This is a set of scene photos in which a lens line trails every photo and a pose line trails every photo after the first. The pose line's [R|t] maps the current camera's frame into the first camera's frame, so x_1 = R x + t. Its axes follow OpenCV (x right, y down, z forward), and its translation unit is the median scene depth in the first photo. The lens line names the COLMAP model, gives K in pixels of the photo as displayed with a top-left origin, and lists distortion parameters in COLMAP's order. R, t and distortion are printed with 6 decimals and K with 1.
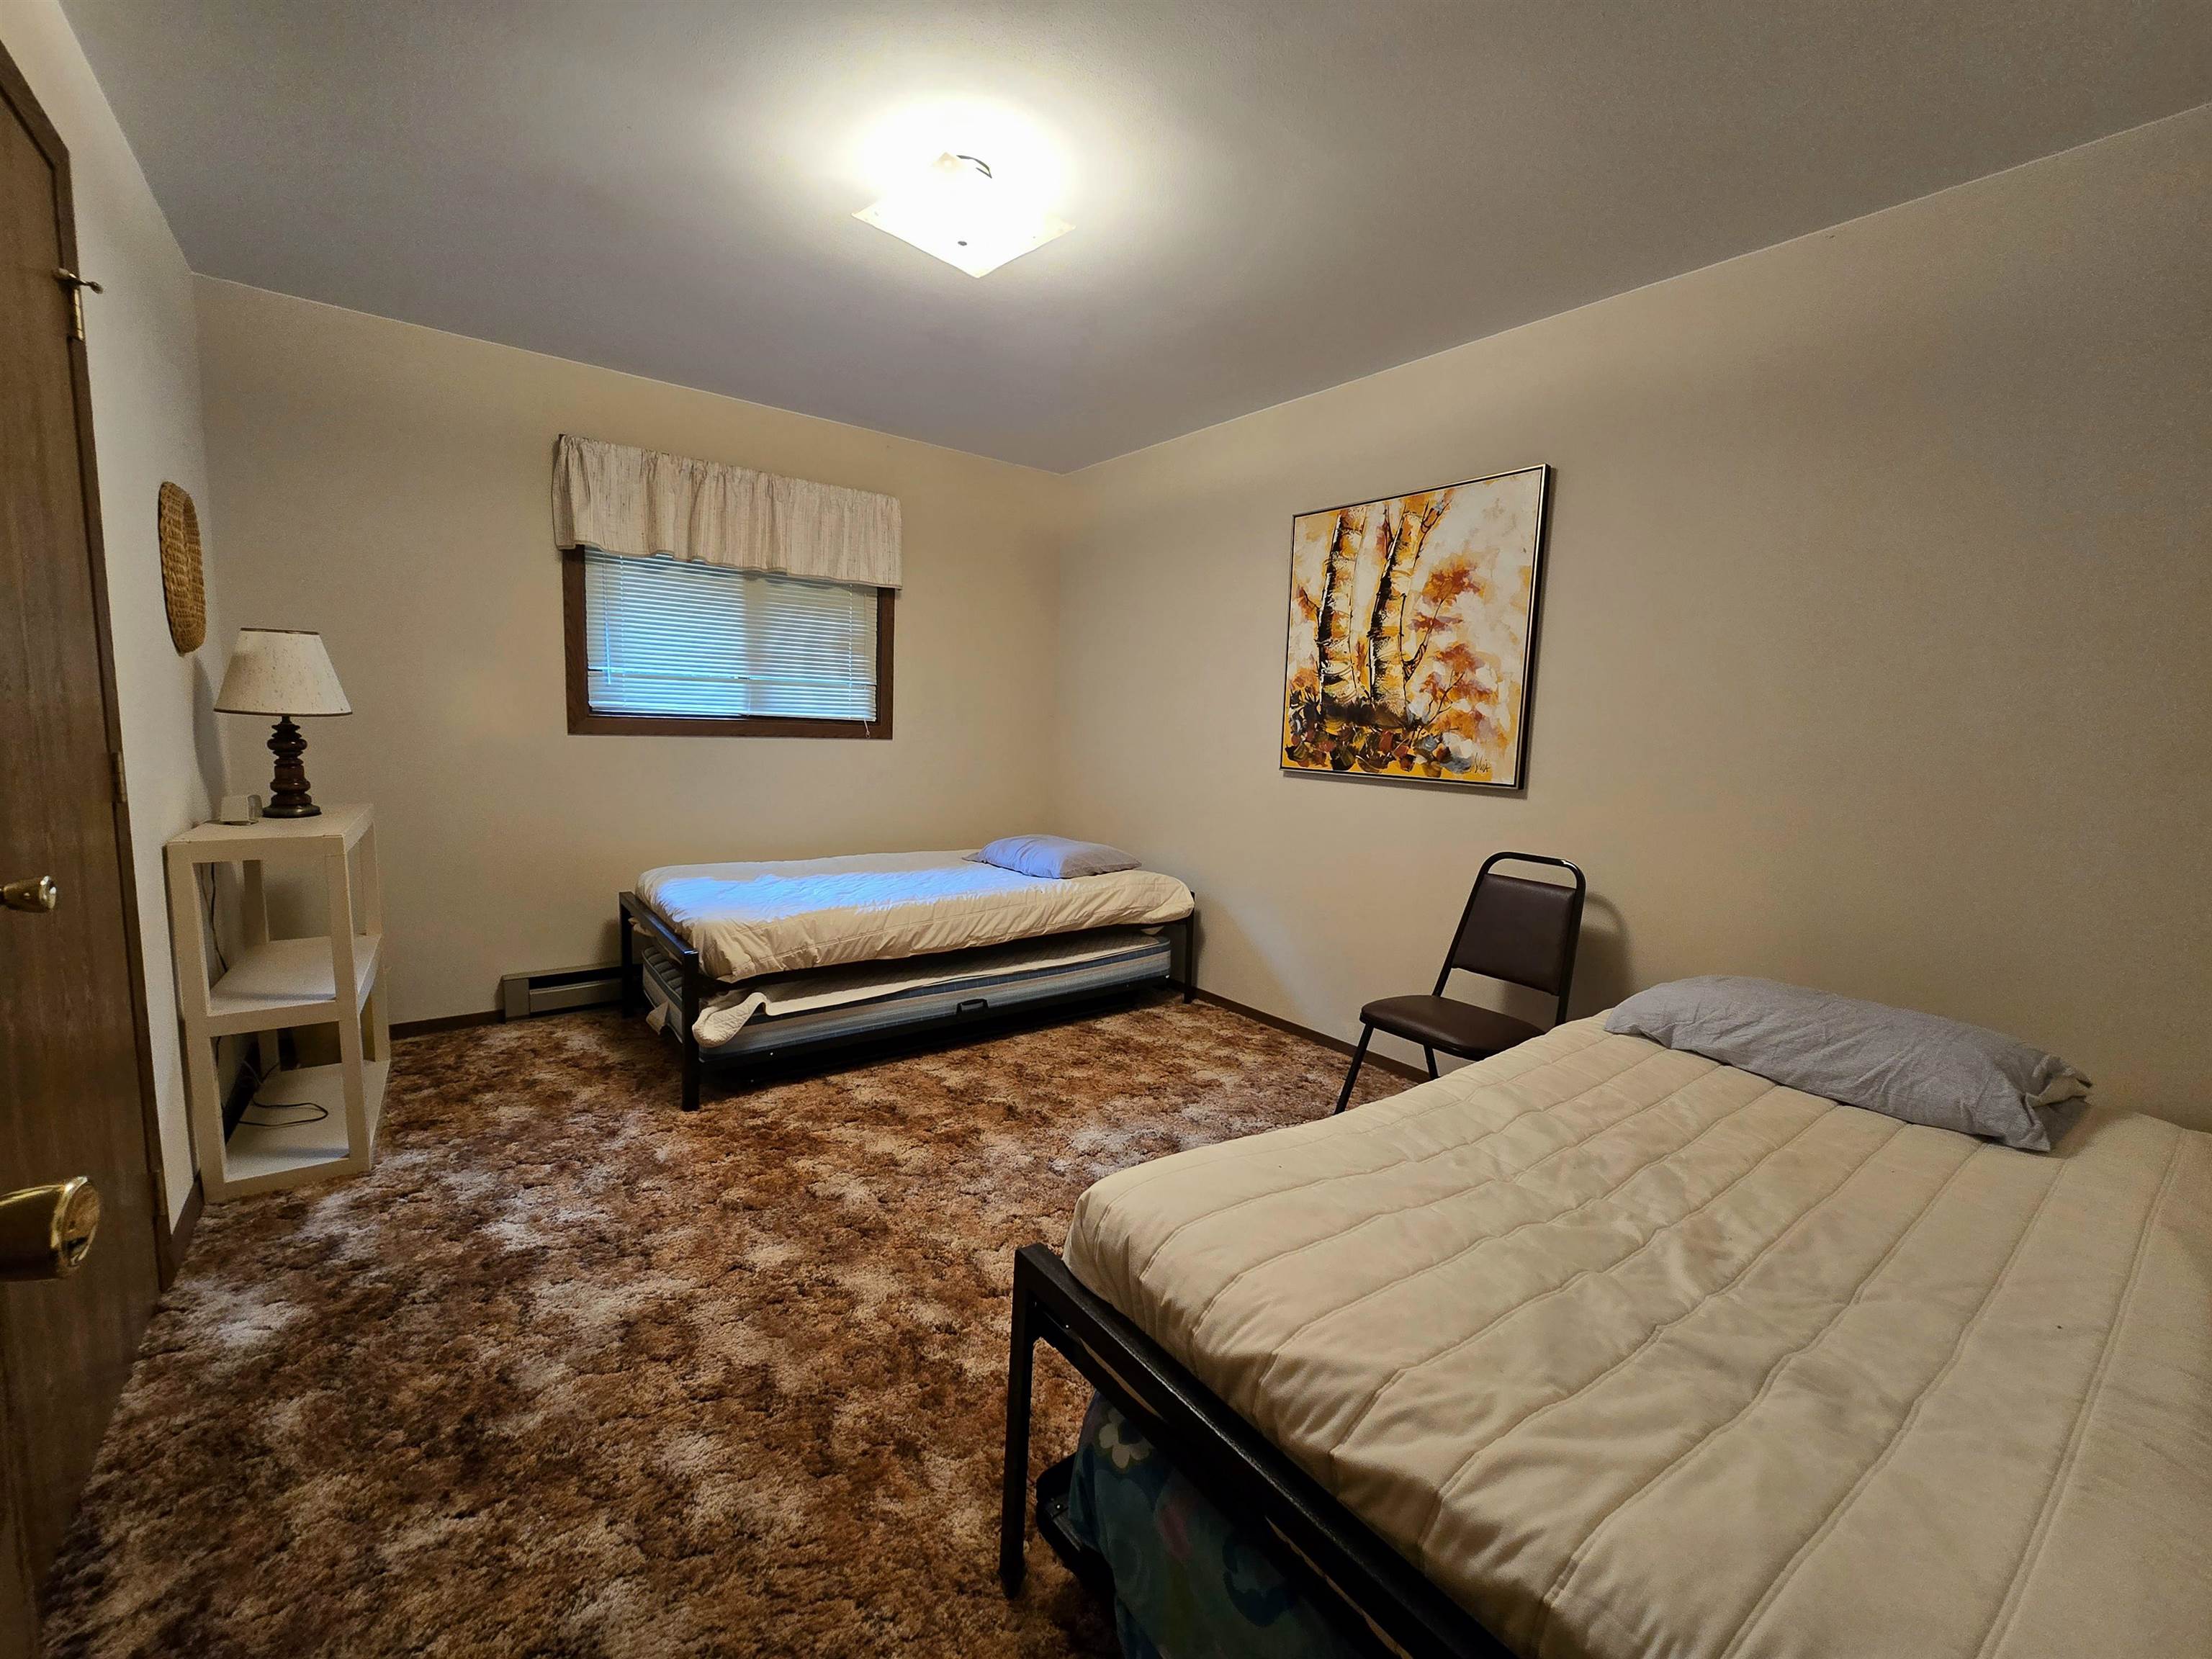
lens RADIAL K [[914.4, 0, 1101.7], [0, 914.4, 827.0], [0, 0, 1]] dist [-0.006631, 0.002884]
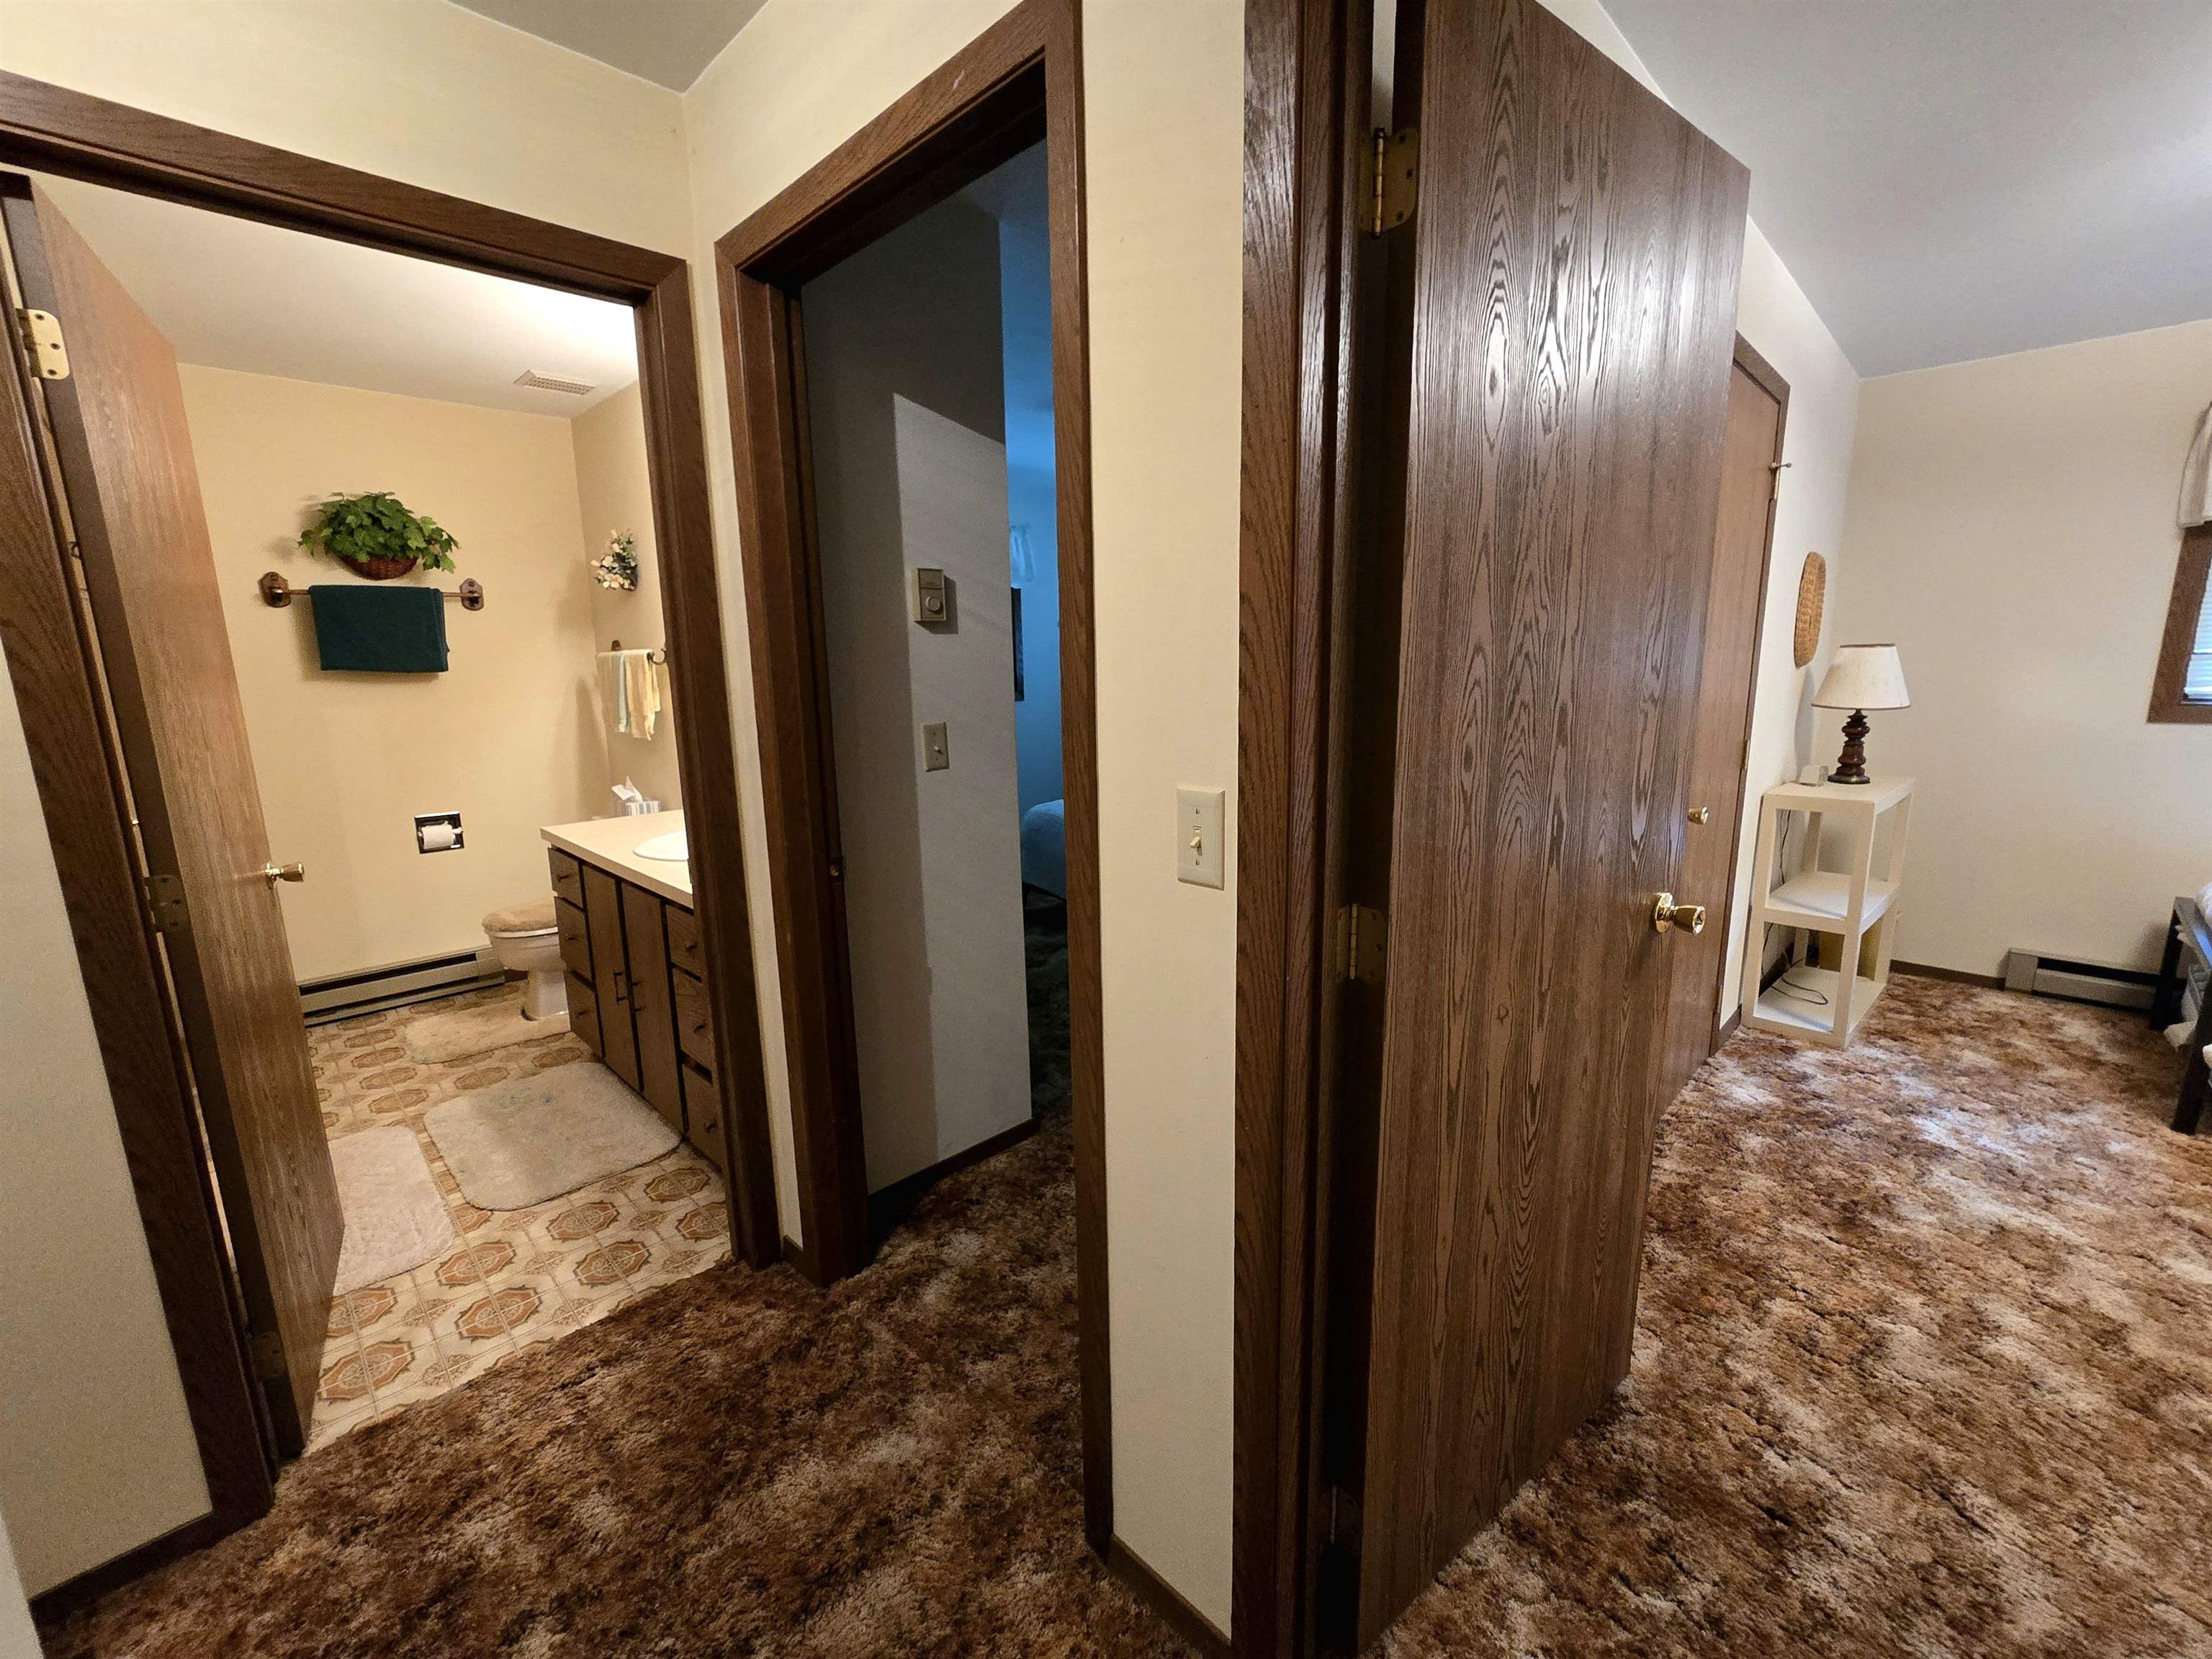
lens RADIAL K [[914.4, 0, 1101.7], [0, 914.4, 827.0], [0, 0, 1]] dist [-0.006631, 0.002884]
pose [[0.126609, 0.144175, -0.981419, 0.334409], [-0.096948, 0.986443, 0.132406, -0.020980], [0.987204, 0.078383, 0.138870, -0.299901]]
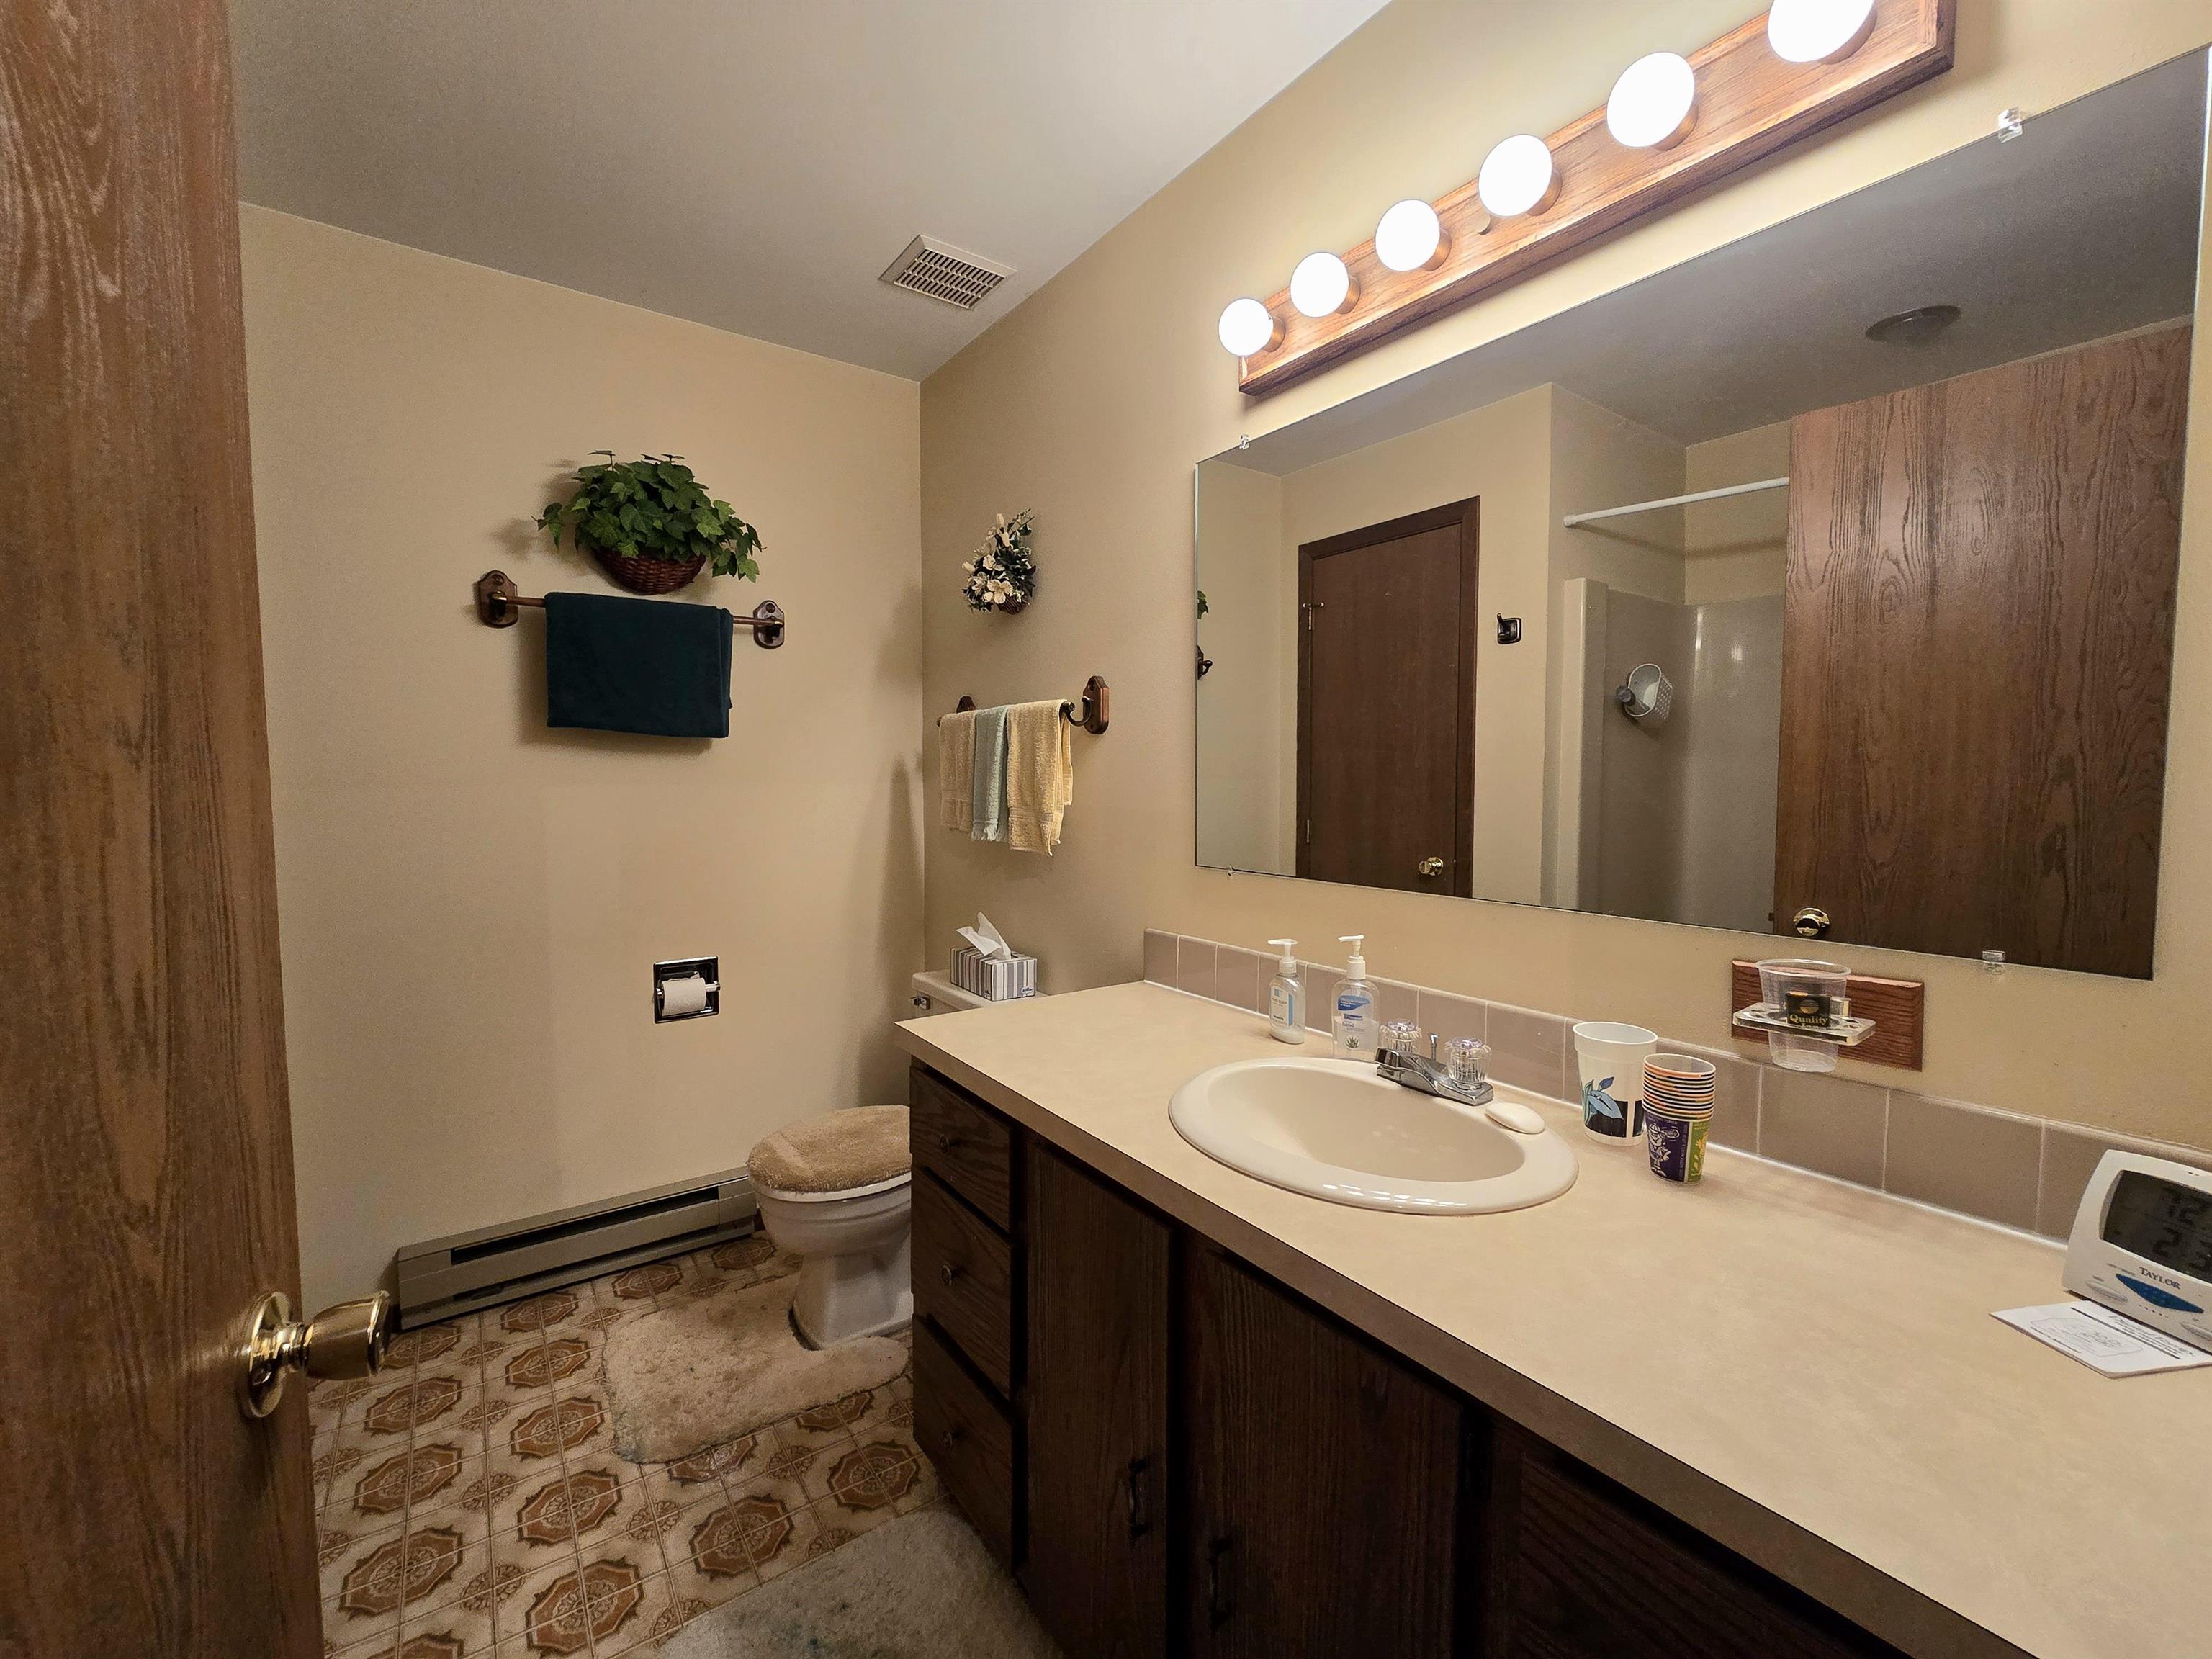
lens RADIAL K [[907.2, 0, 1106.0], [0, 907.2, 829.5], [0, 0, 1]] dist [-0.002052, -0.000083]
pose [[-0.026684, 0.022546, -0.999390, -0.399437], [-0.120354, 0.992401, 0.025602, 0.056145], [0.992372, 0.120964, -0.023768, -0.763338]]
